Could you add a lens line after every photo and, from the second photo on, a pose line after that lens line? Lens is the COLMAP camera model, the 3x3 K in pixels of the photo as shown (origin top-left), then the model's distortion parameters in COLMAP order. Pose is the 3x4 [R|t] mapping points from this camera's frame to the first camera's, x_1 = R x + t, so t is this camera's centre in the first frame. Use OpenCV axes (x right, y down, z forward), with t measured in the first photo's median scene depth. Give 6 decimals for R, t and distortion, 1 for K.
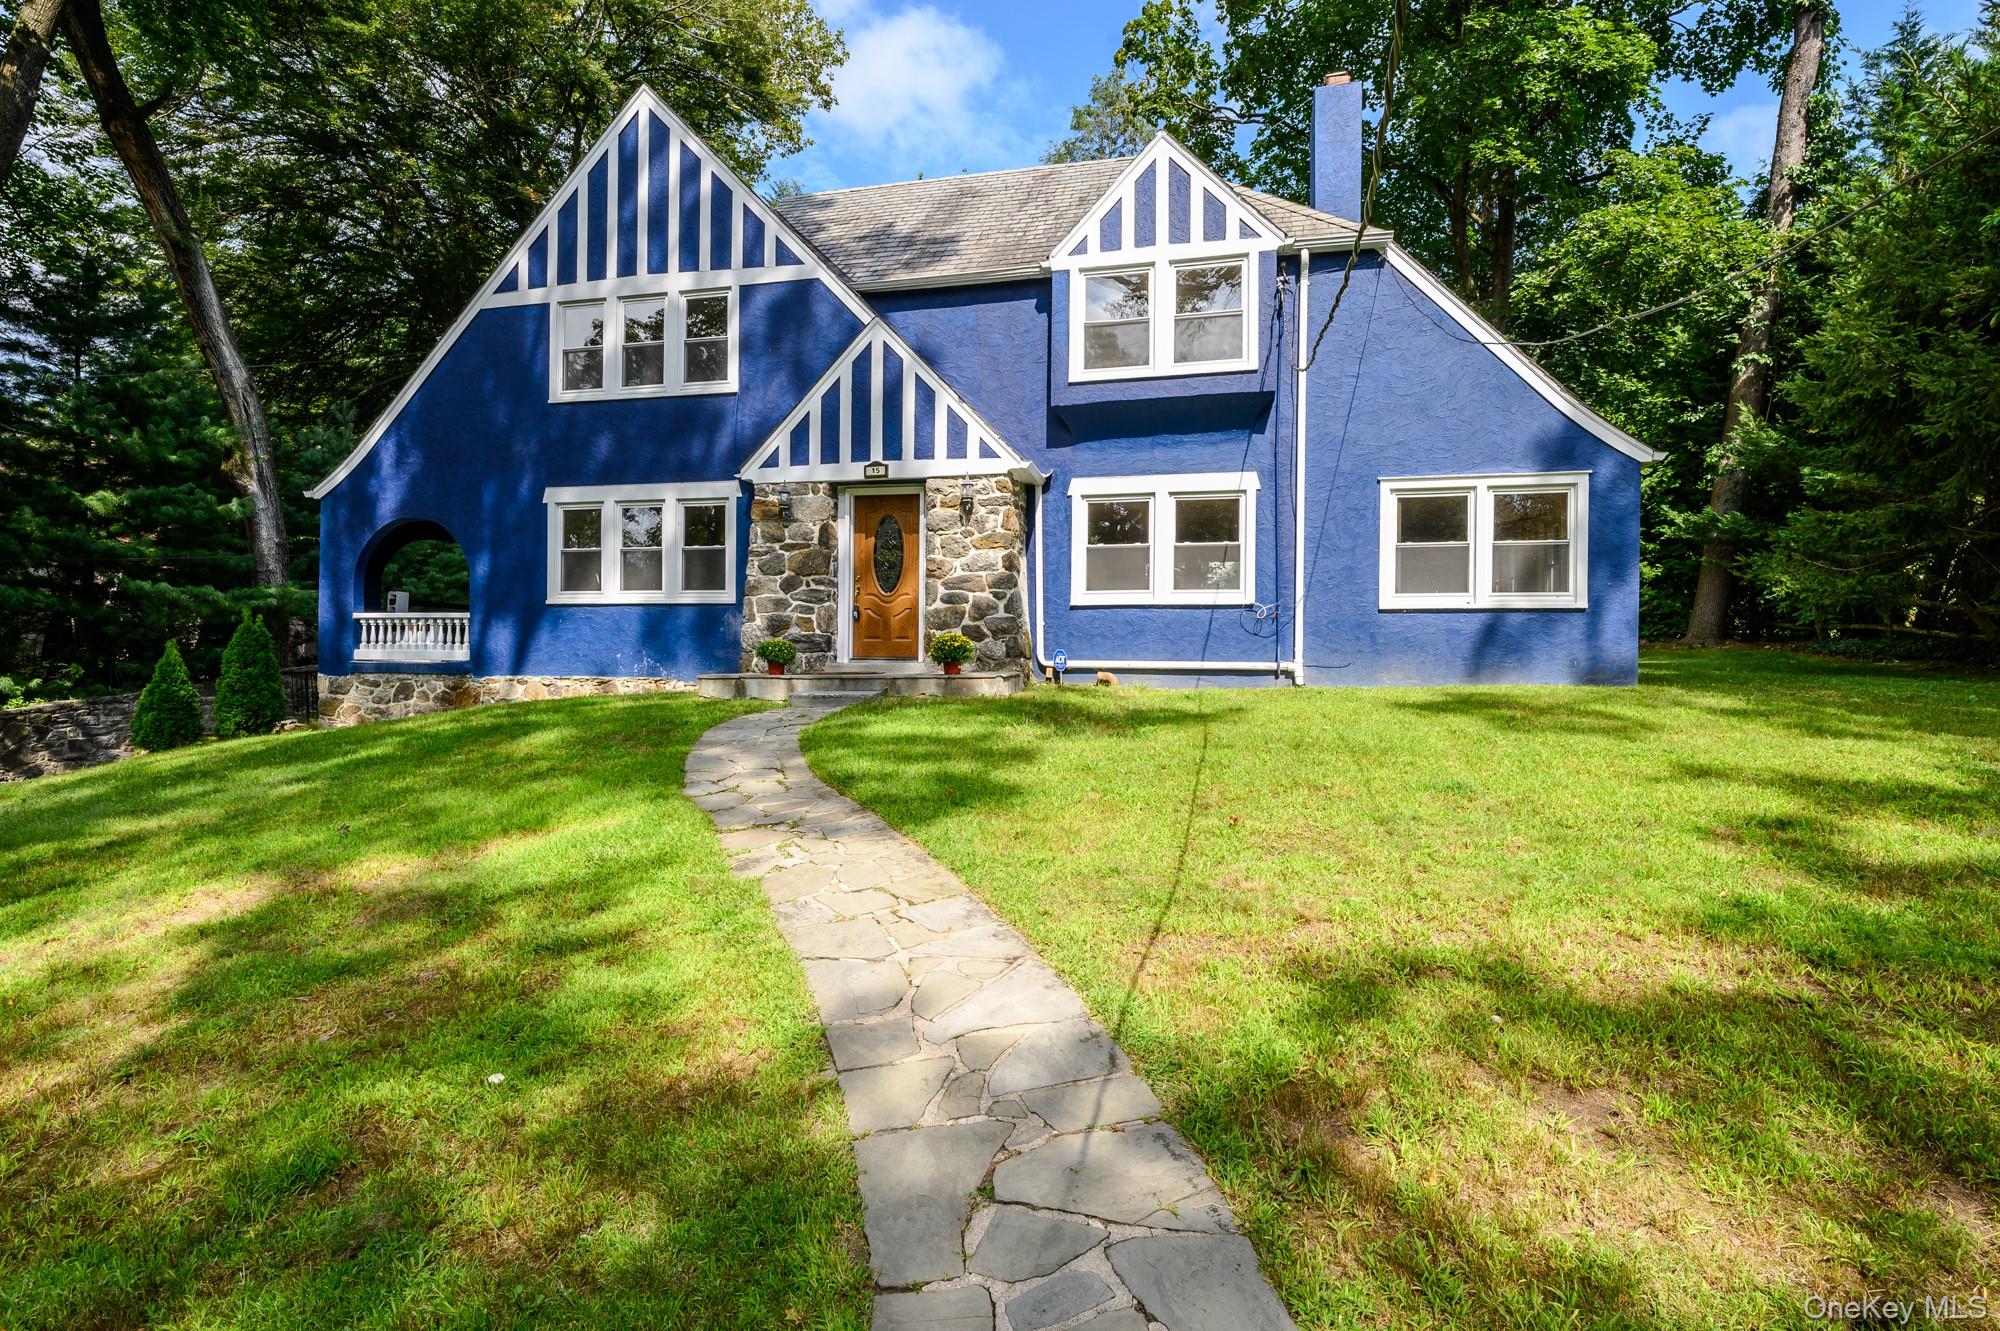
lens RADIAL K [[972.8, 0, 999.8], [0, 972.8, 667.3], [0, 0, 1]] dist [-0.001874, -0.000358]
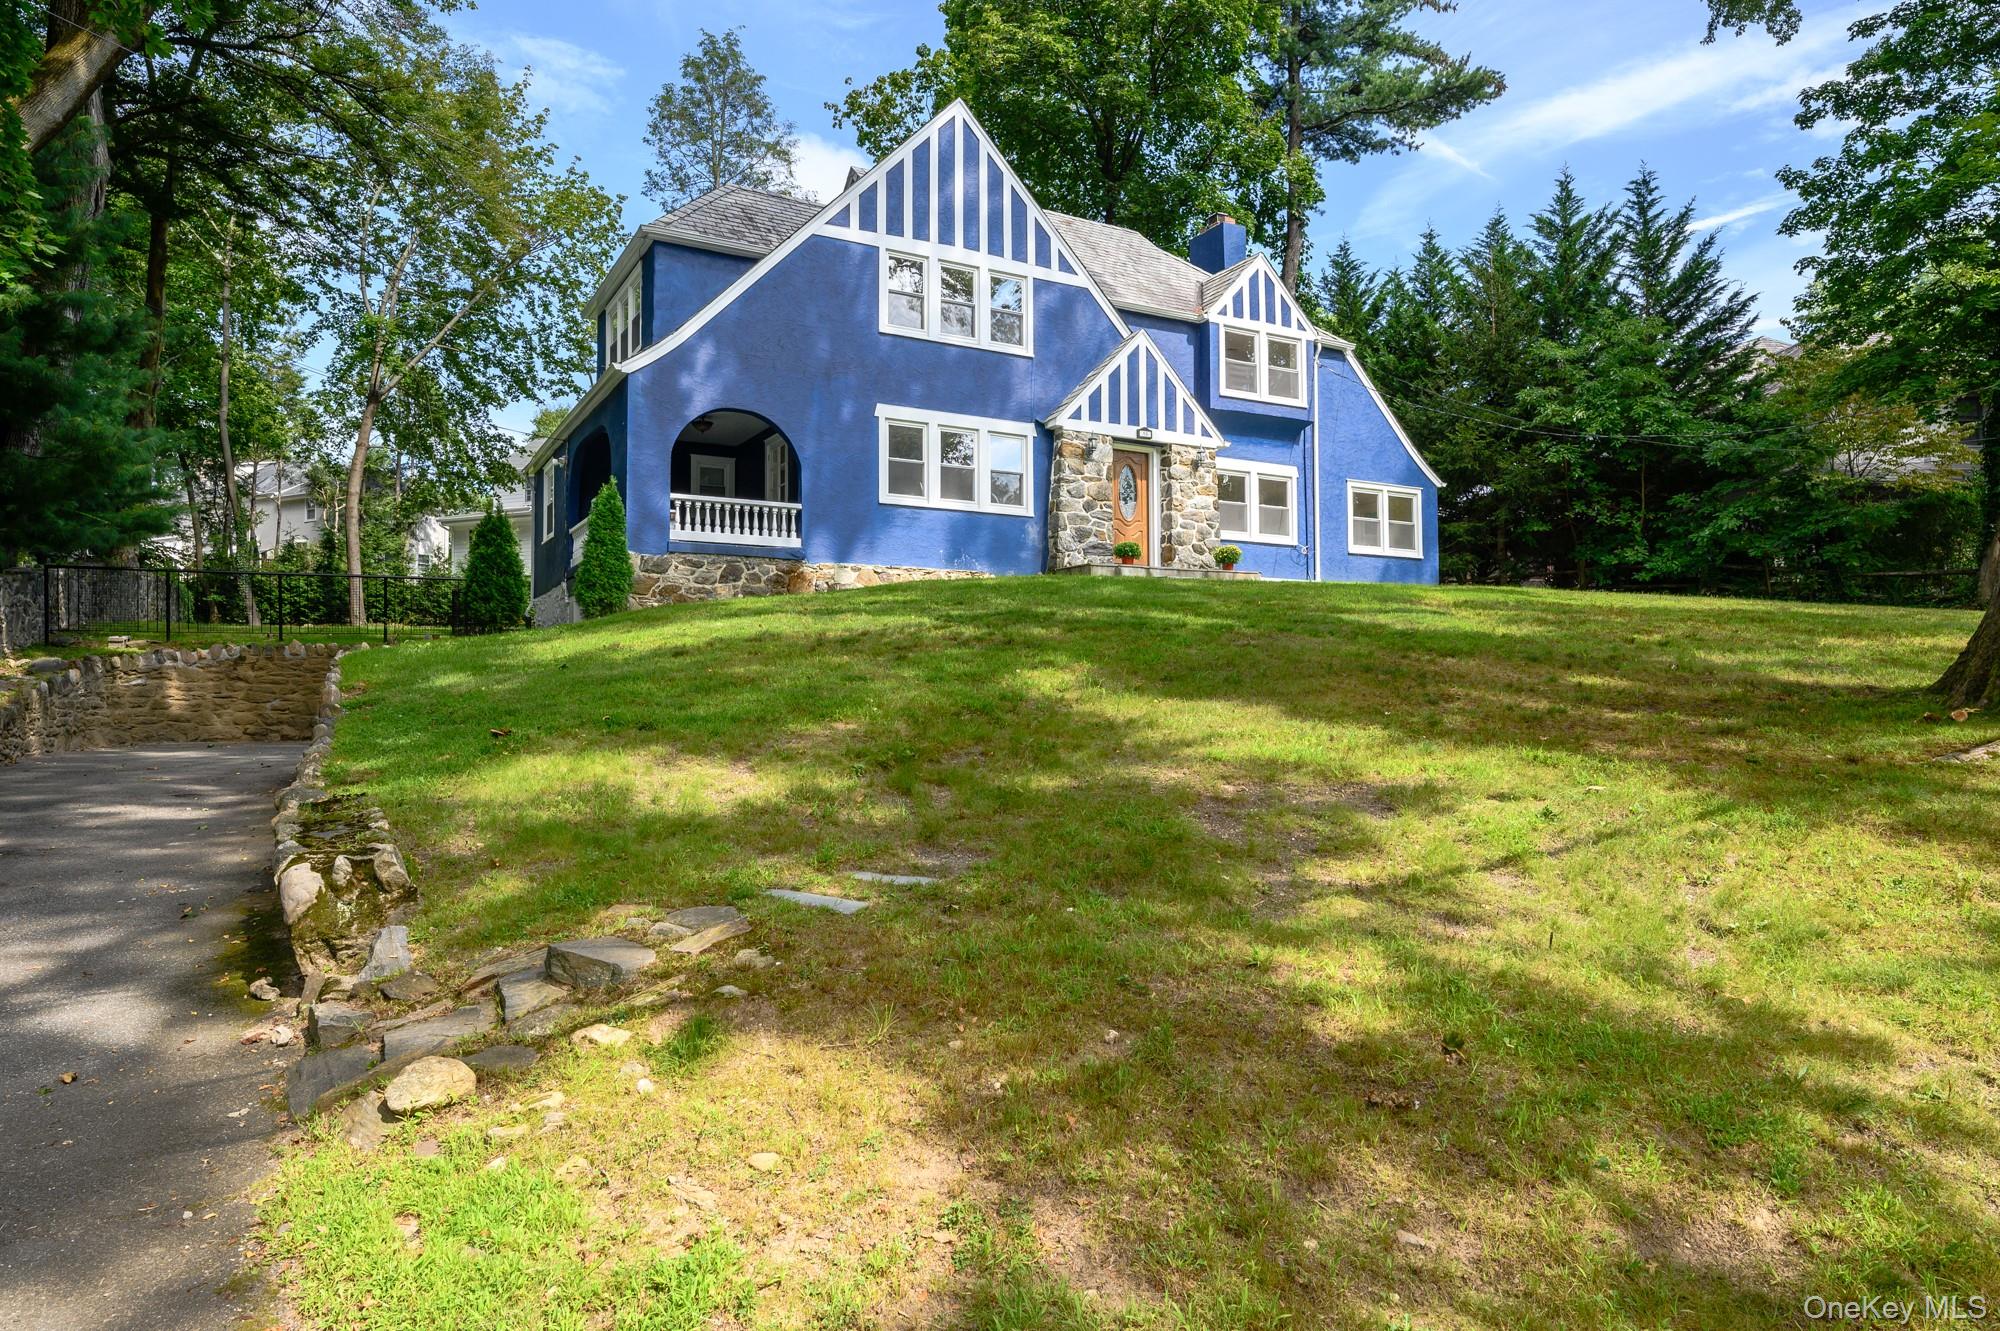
lens RADIAL K [[1203.9, 0, 999.3], [0, 1203.9, 660.9], [0, 0, 1]] dist [-0.001825, -0.000130]
pose [[0.732997, 0.014012, 0.680088, -1.485005], [0.014106, 0.999260, -0.035791, 0.196315], [-0.680086, 0.035828, 0.732257, -0.156891]]
